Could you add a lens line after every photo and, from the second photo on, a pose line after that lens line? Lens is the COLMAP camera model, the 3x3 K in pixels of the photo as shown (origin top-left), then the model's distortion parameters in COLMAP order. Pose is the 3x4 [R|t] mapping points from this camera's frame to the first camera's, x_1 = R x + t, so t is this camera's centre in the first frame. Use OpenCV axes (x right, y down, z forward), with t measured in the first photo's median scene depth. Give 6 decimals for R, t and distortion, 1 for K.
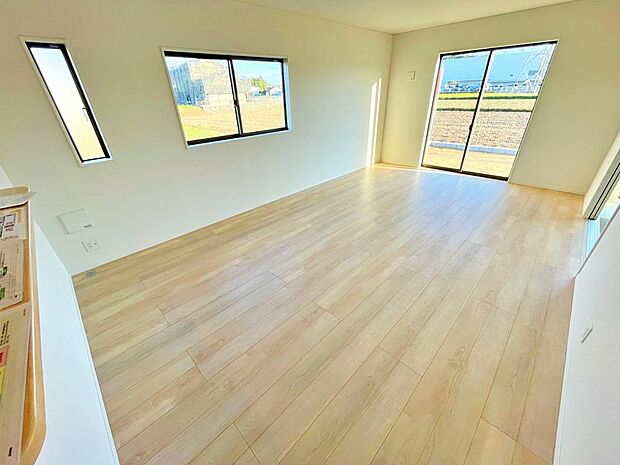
lens RADIAL K [[249.3, 0, 307.9], [0, 249.3, 232.6], [0, 0, 1]] dist [-0.003304, -0.000409]
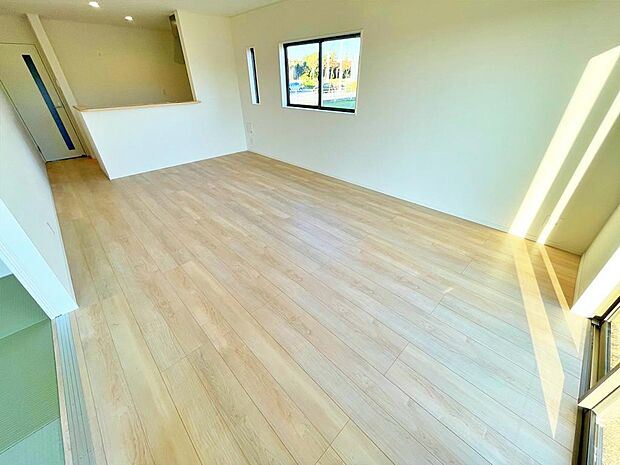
lens RADIAL K [[249.3, 0, 309.7], [0, 249.3, 231.5], [0, 0, 1]] dist [-0.003304, -0.000409]
pose [[-0.013336, 0.559284, -0.828869, 1.165182], [-0.480329, 0.723453, 0.495882, -0.586233], [0.876987, 0.404743, 0.258993, 0.979990]]
